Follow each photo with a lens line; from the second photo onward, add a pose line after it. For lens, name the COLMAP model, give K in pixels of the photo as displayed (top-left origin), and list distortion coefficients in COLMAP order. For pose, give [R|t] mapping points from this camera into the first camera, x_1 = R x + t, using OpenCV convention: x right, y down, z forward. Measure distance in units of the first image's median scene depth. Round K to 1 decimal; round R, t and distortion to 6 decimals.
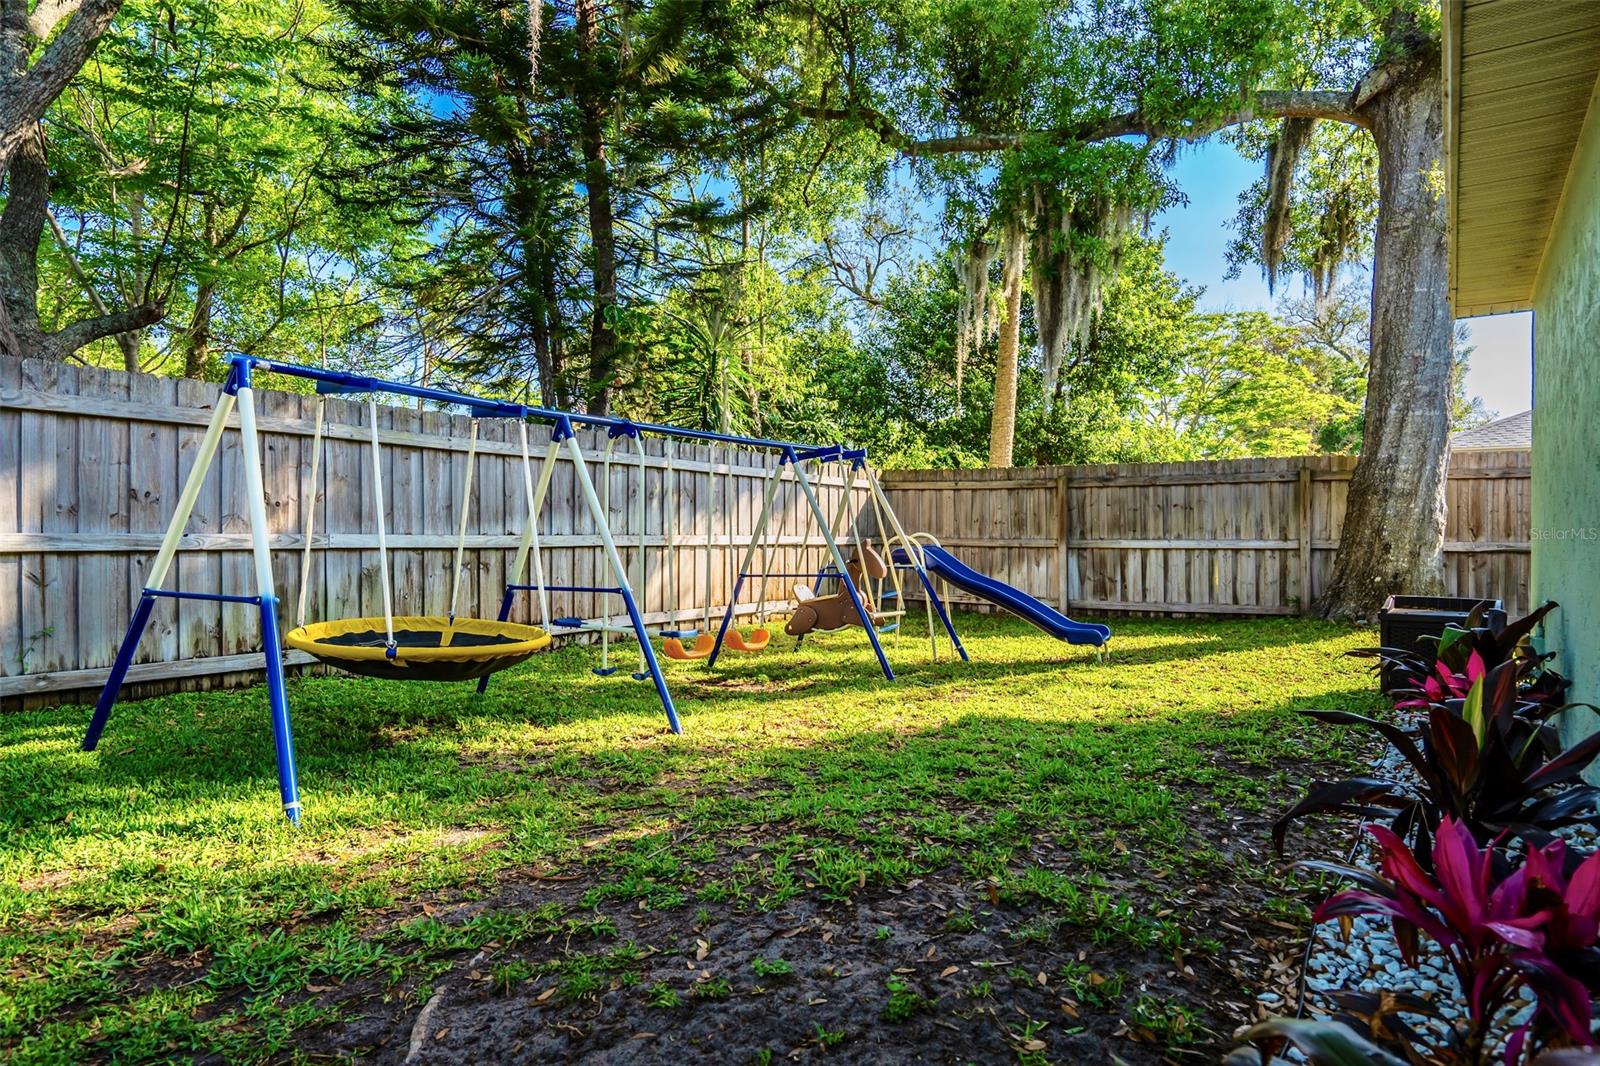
lens RADIAL K [[929.1, 0, 800.0], [0, 929.1, 533.0], [0, 0, 1]] dist [-0.000812, -0.000722]
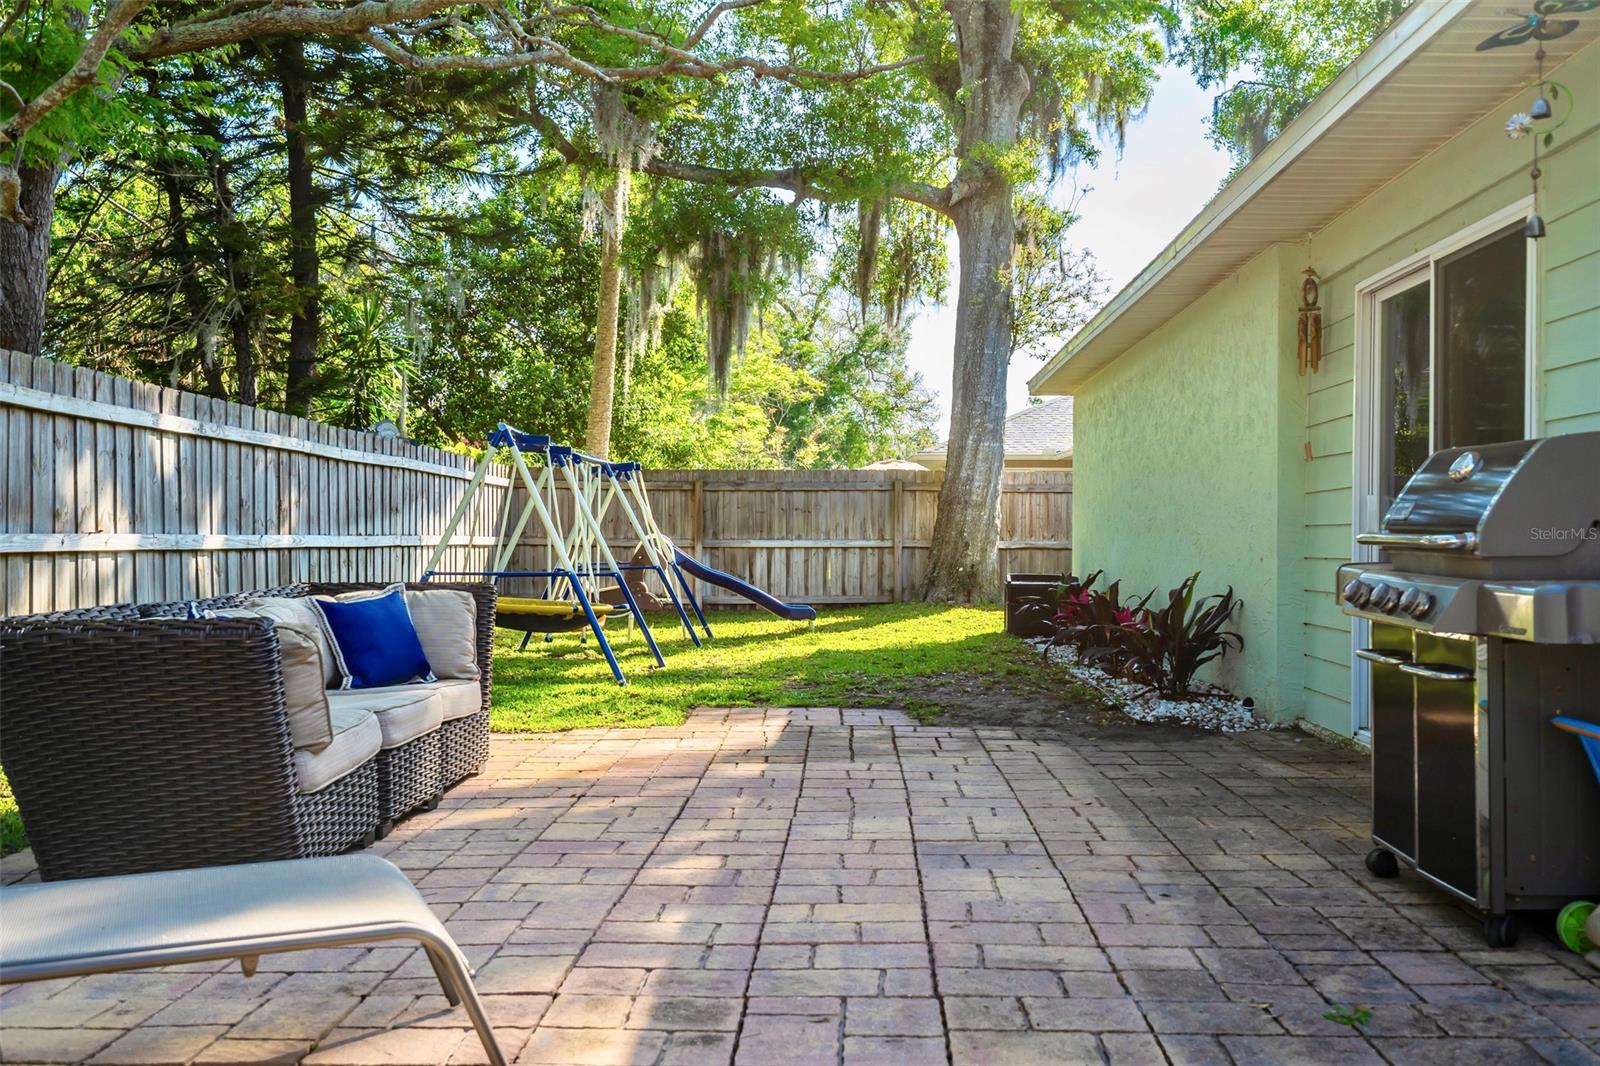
lens RADIAL K [[1512.4, 0, 800.0], [0, 1512.4, 533.0], [0, 0, 1]] dist [0.000567, 0.000118]
pose [[0.840593, 0.001322, 0.541666, -0.621898], [-0.002052, 0.999998, 0.000743, -0.002213], [-0.541664, -0.001736, 0.840594, -0.575752]]
